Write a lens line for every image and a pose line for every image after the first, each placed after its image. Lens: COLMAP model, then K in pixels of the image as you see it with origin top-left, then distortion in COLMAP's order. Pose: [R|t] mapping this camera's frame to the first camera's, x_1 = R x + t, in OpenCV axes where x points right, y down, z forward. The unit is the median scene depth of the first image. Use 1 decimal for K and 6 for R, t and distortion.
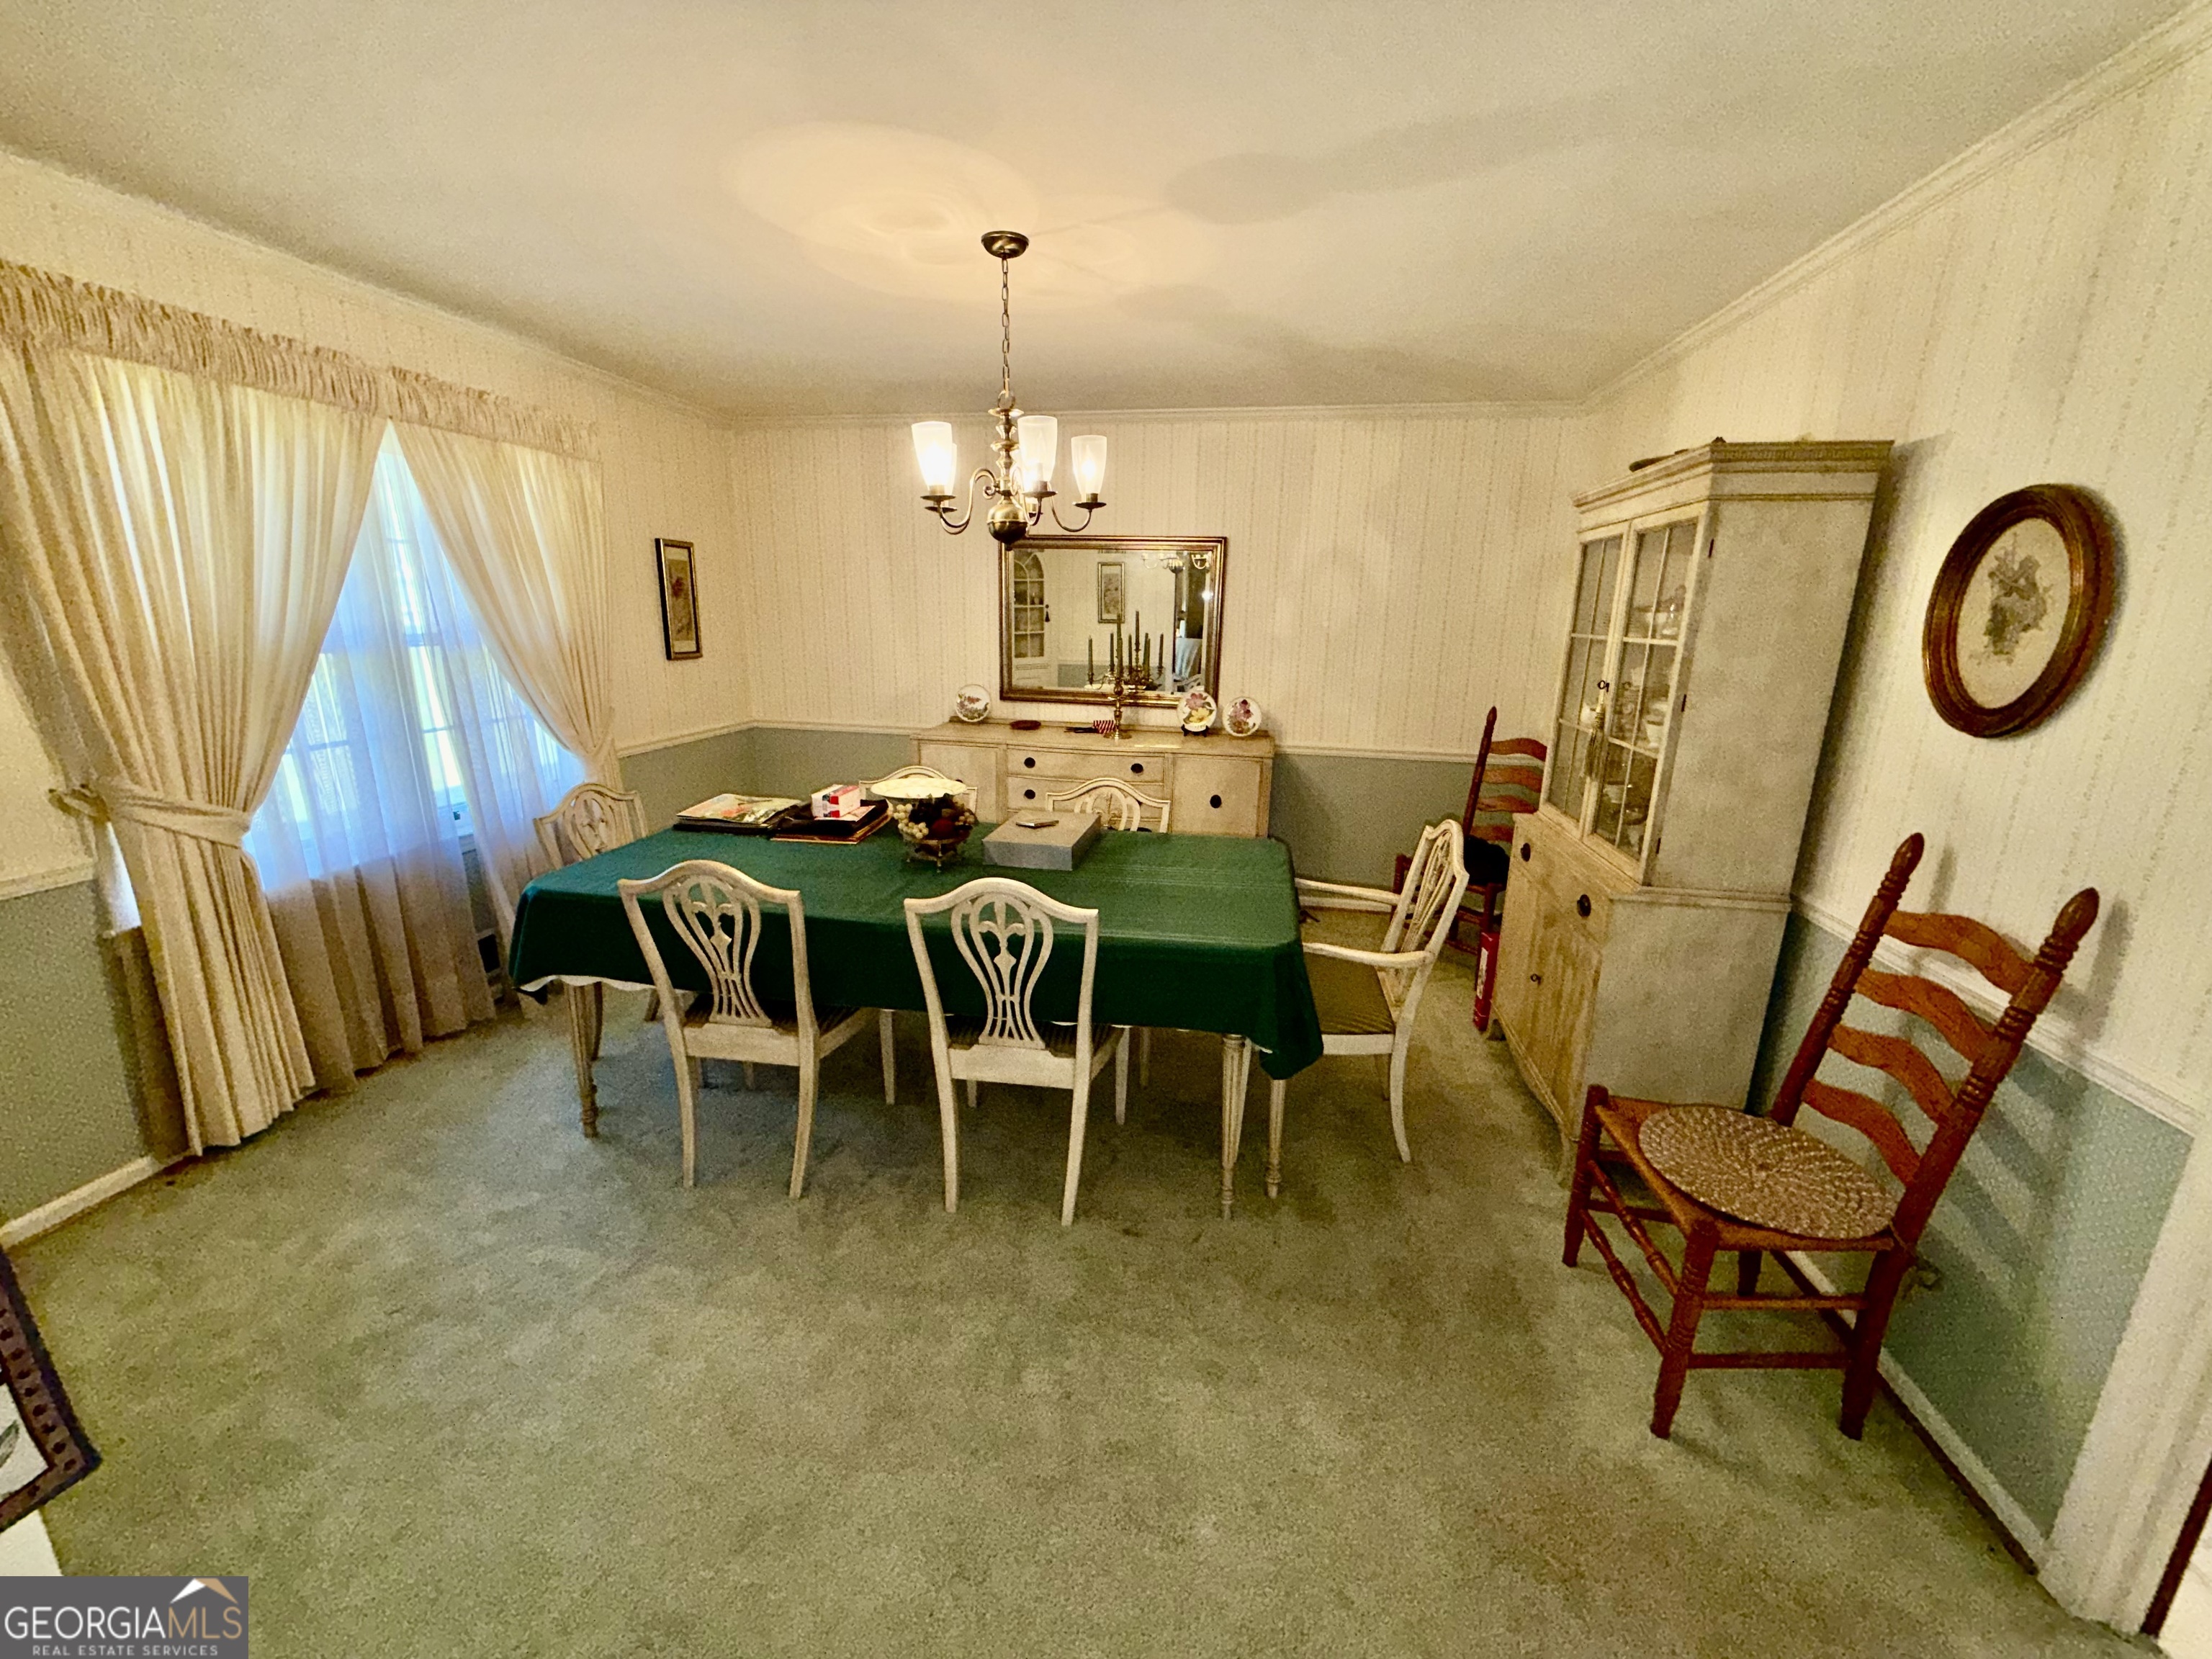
lens RADIAL K [[885.4, 0, 1106.0], [0, 885.4, 829.5], [0, 0, 1]] dist [0.000198, 0.000030]
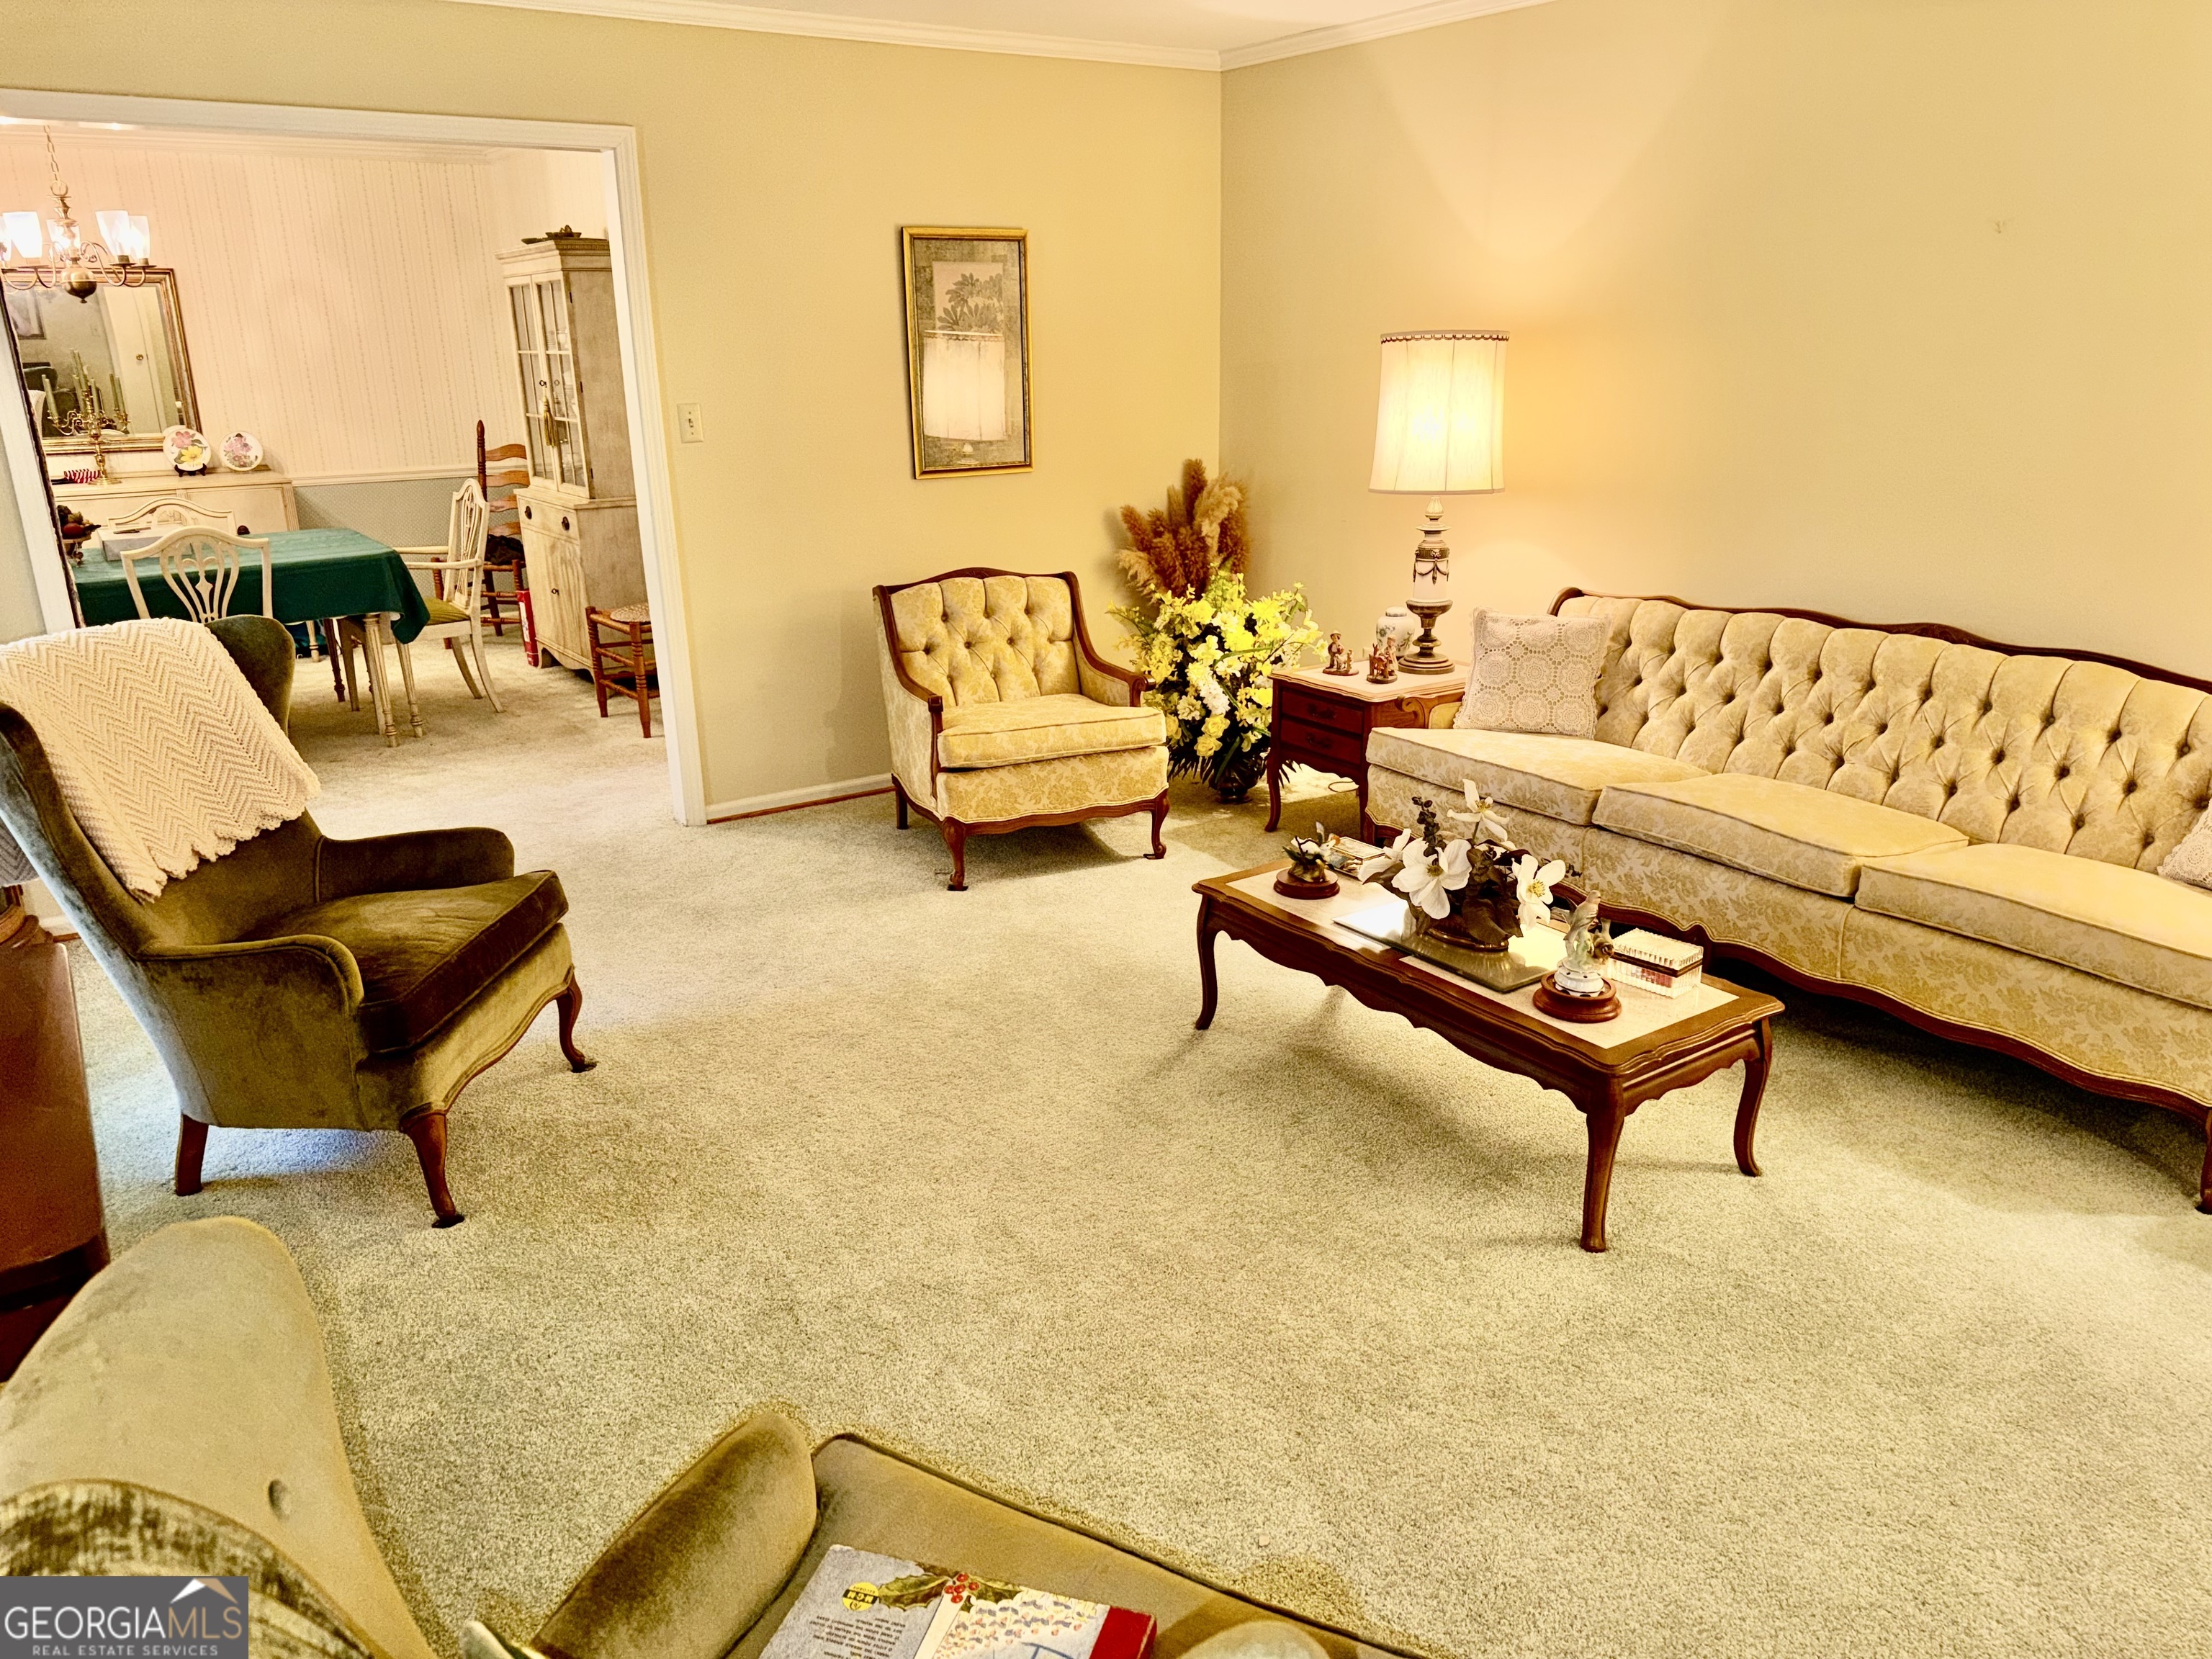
lens RADIAL K [[1541.5, 0, 1088.4], [0, 1541.5, 824.8], [0, 0, 1]] dist [0.086777, -0.103638]
pose [[0.714518, -0.248857, 0.653861, -0.554931], [0.204354, 0.968078, 0.145136, 0.288689], [-0.669107, 0.029917, 0.742564, -1.243976]]
